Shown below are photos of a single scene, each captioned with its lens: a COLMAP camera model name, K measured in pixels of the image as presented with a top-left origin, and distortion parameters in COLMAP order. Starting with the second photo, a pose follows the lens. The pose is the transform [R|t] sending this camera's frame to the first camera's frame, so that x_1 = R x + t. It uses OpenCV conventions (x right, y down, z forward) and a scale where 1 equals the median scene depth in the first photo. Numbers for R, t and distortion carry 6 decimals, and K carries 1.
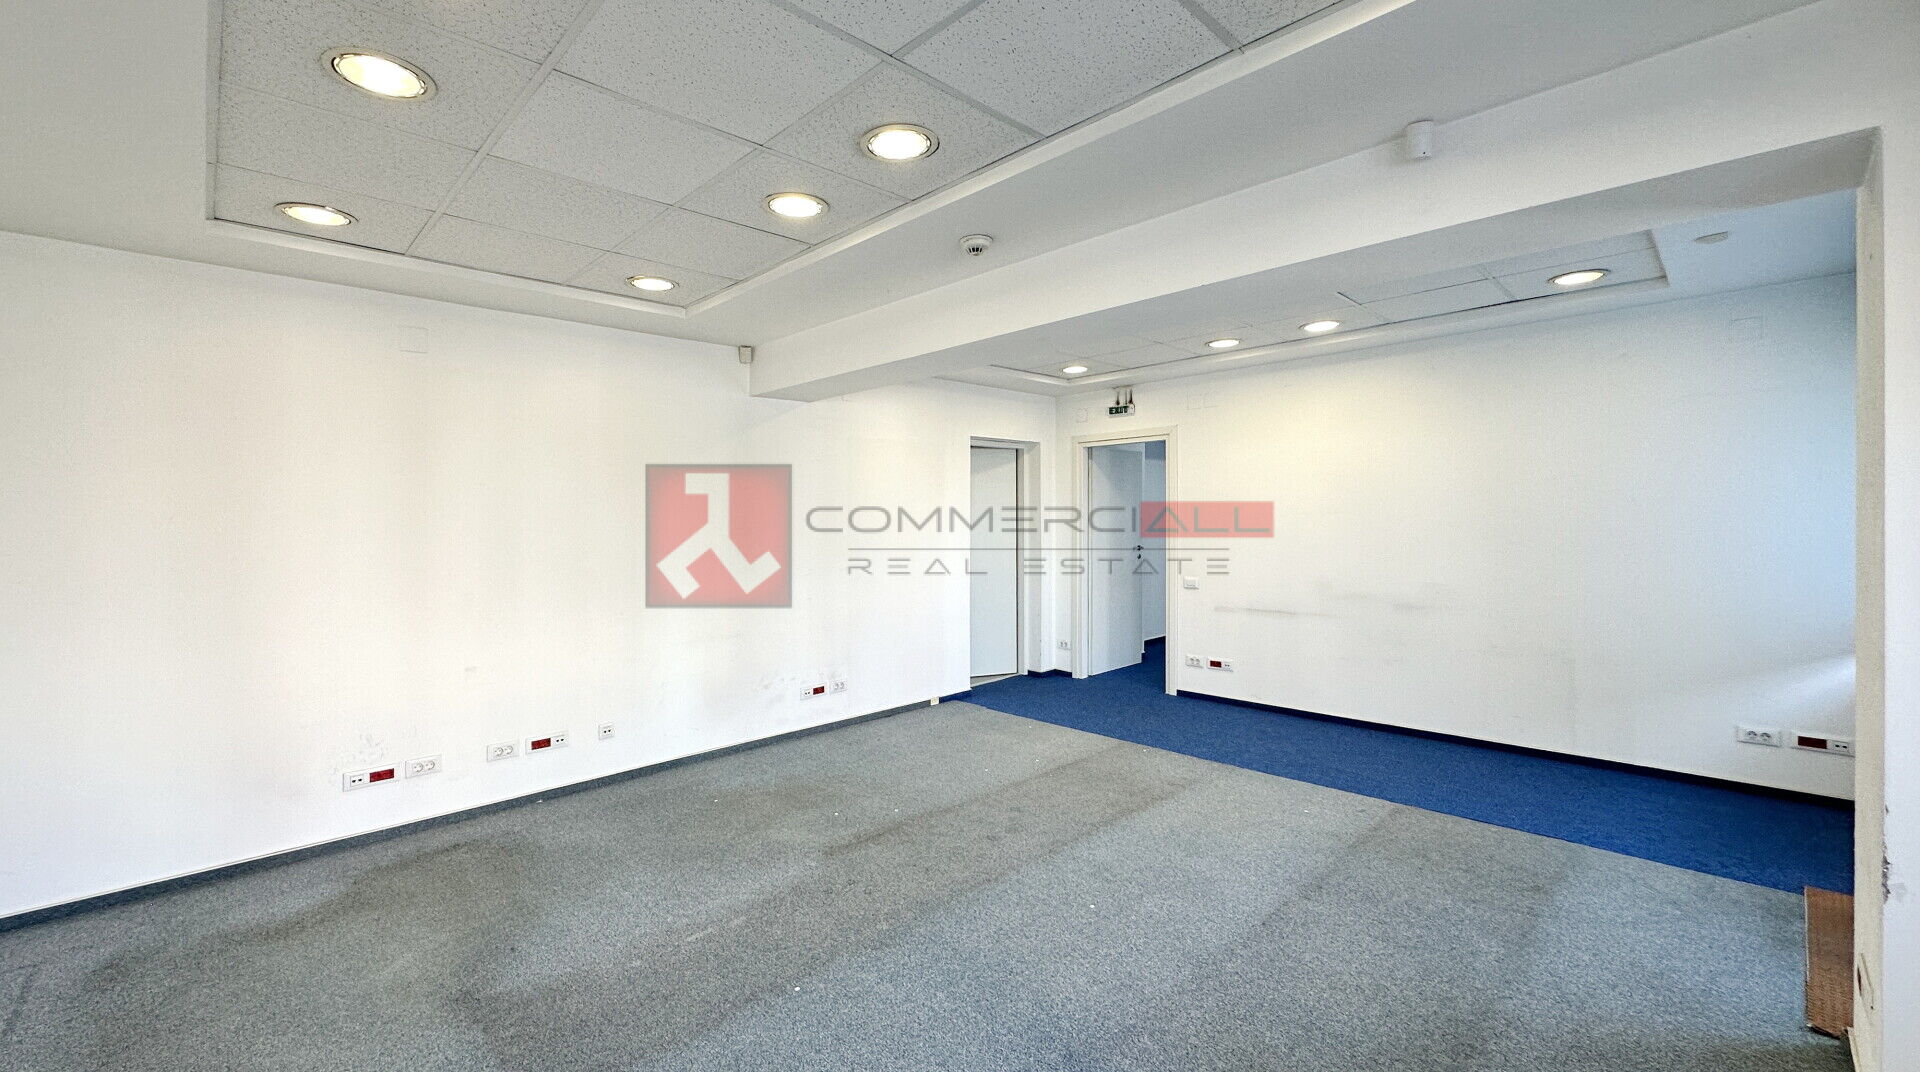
lens RADIAL K [[765.8, 0, 954.3], [0, 765.8, 517.0], [0, 0, 1]] dist [-0.007261, 0.000726]
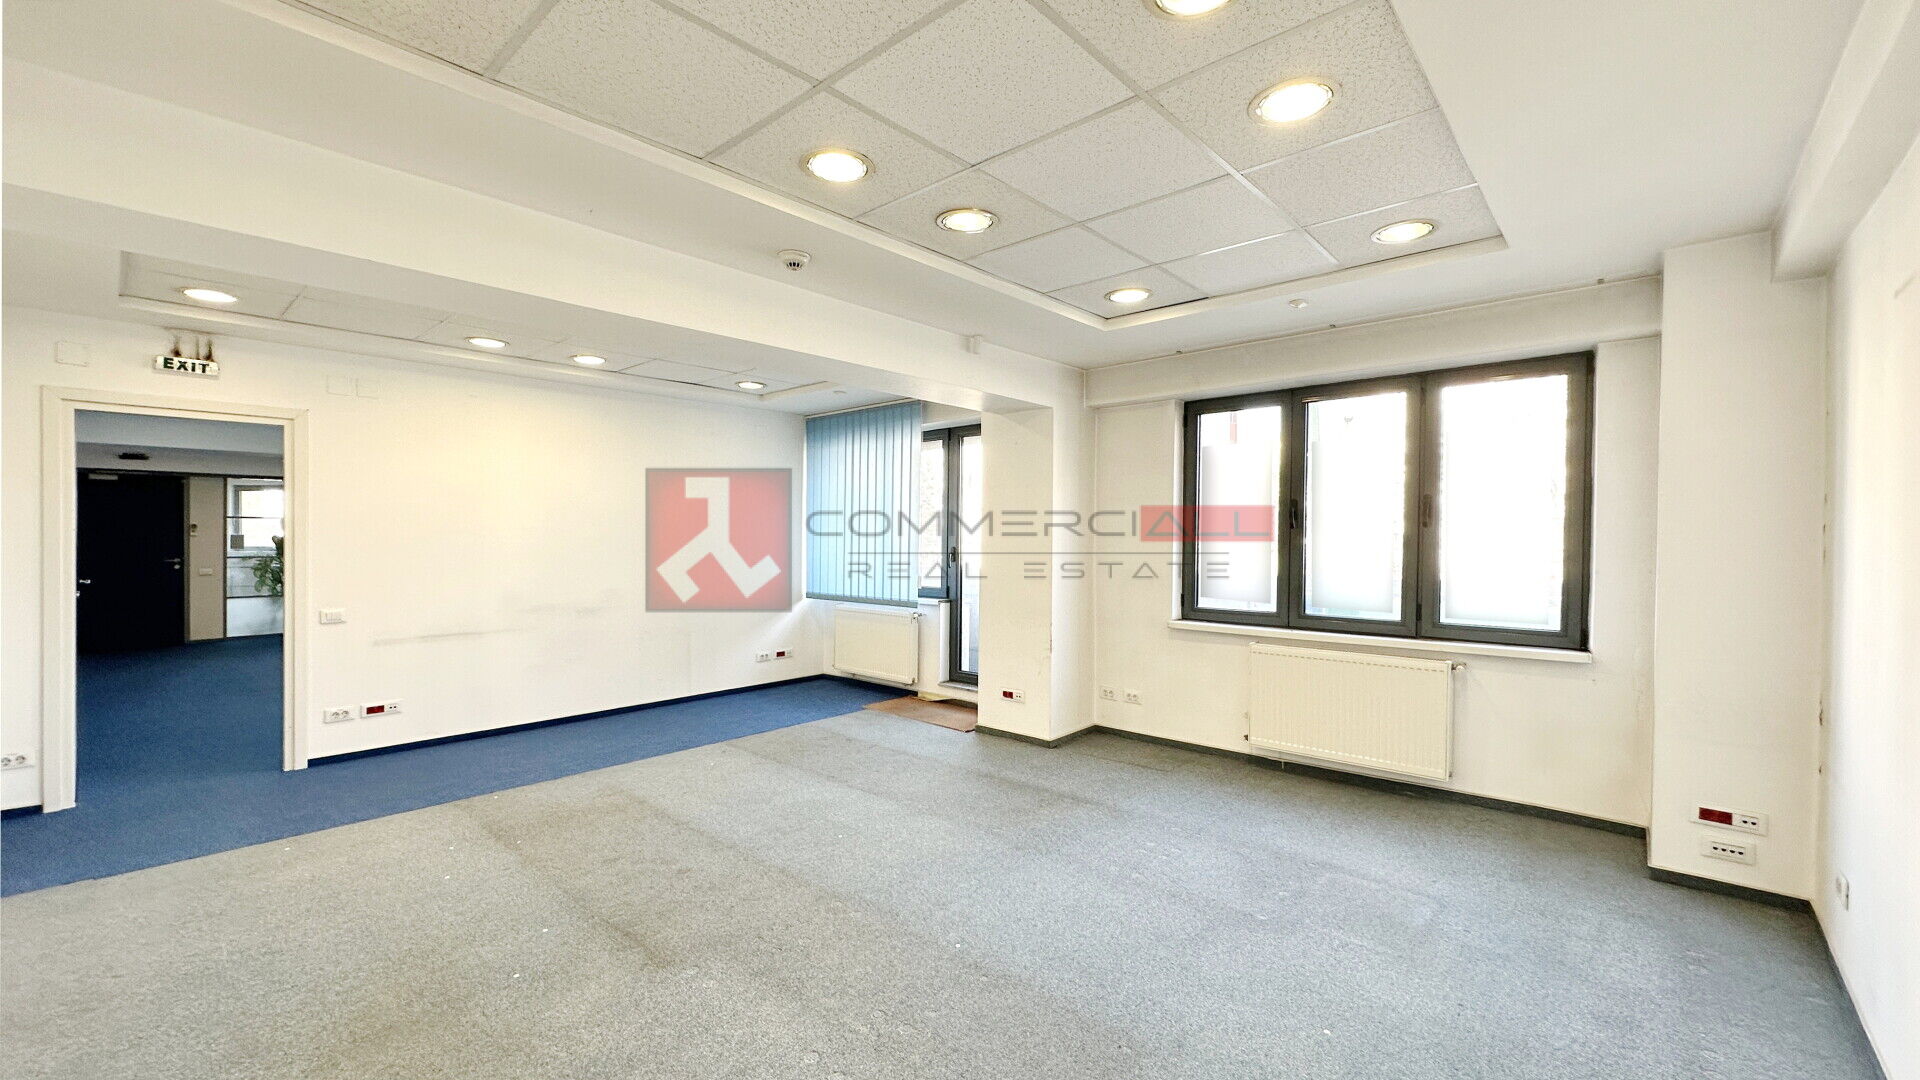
lens RADIAL K [[765.8, 0, 954.9], [0, 765.8, 543.6], [0, 0, 1]] dist [-0.007261, 0.000726]
pose [[-0.057779, 0.006366, 0.998309, -0.789567], [0.002444, 0.999978, -0.006235, 0.030403], [-0.998326, 0.002080, -0.057794, 0.648473]]
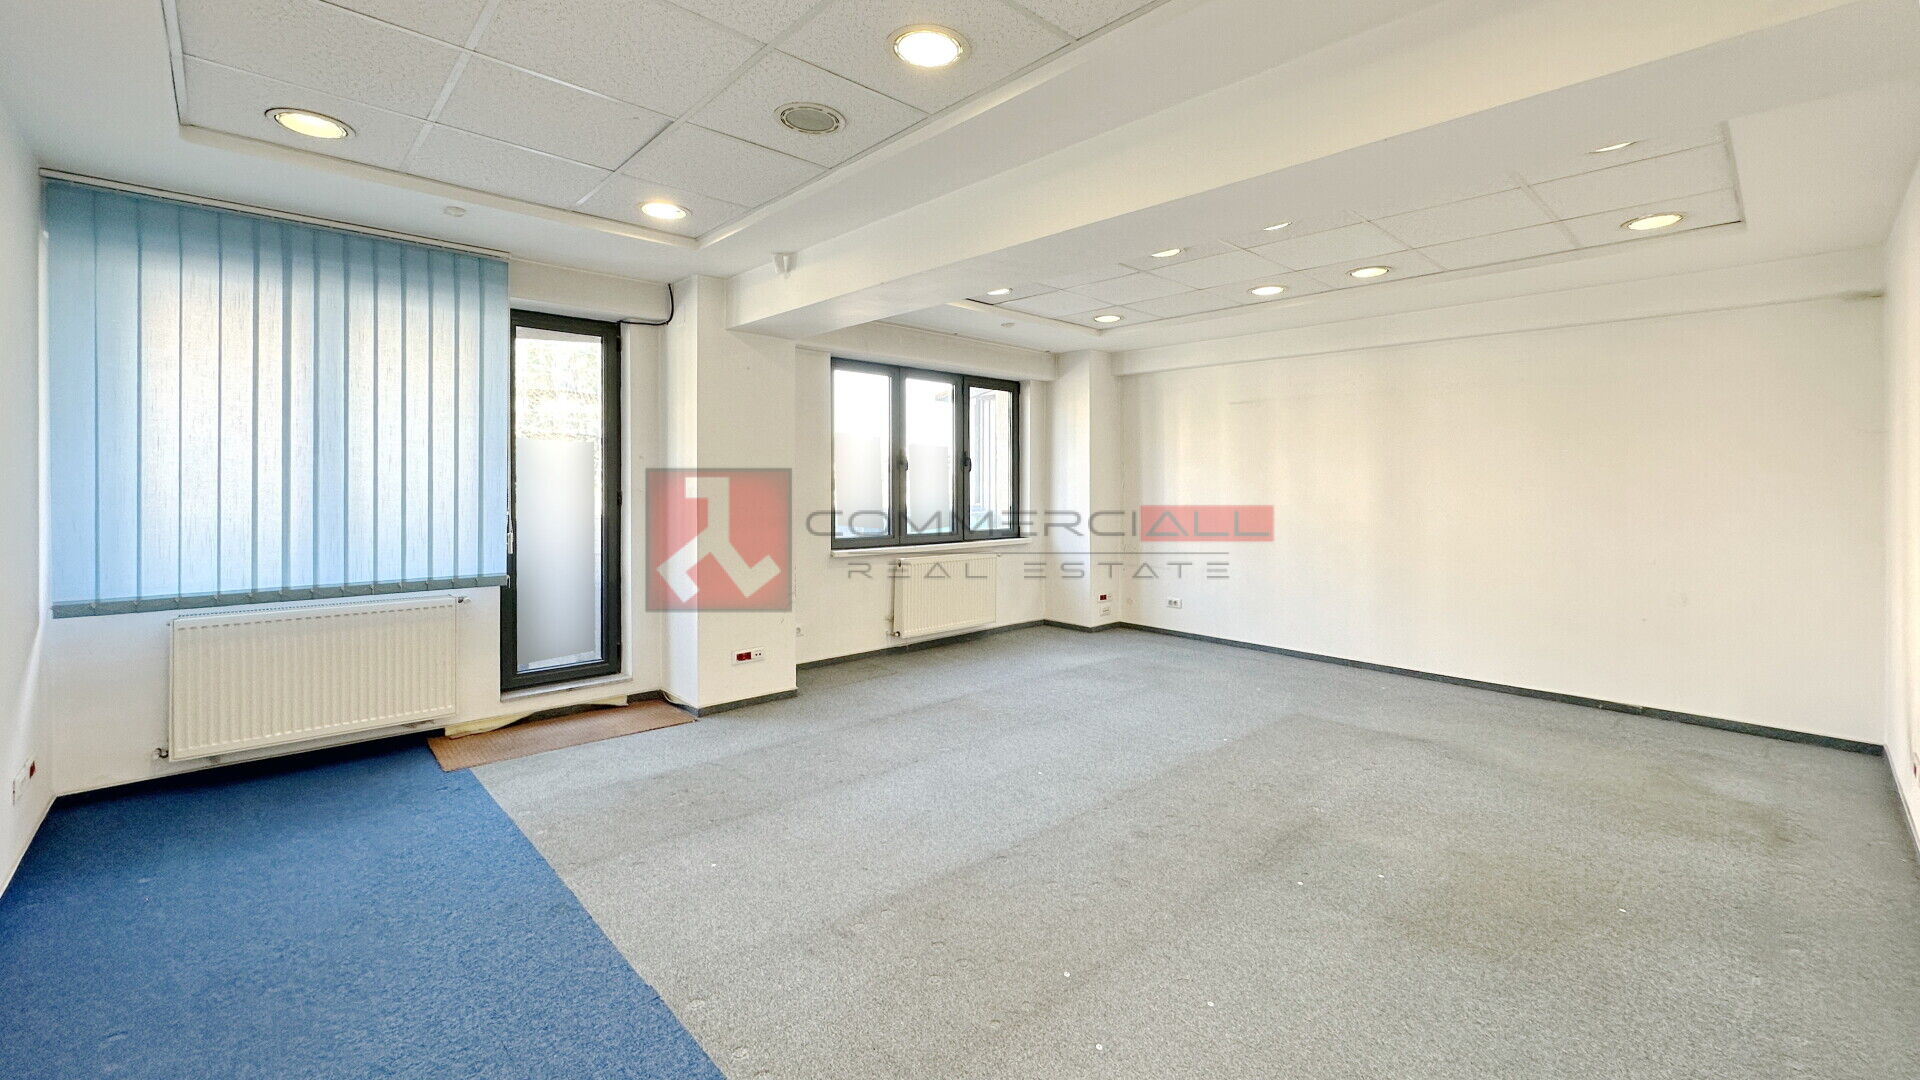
lens RADIAL K [[765.8, 0, 954.9], [0, 765.8, 488.2], [0, 0, 1]] dist [-0.007261, 0.000726]
pose [[-0.999257, 0.010545, 0.037073, 0.196675], [0.010820, 0.999915, 0.007226, 0.026044], [-0.036994, 0.007622, -0.999286, 1.647928]]
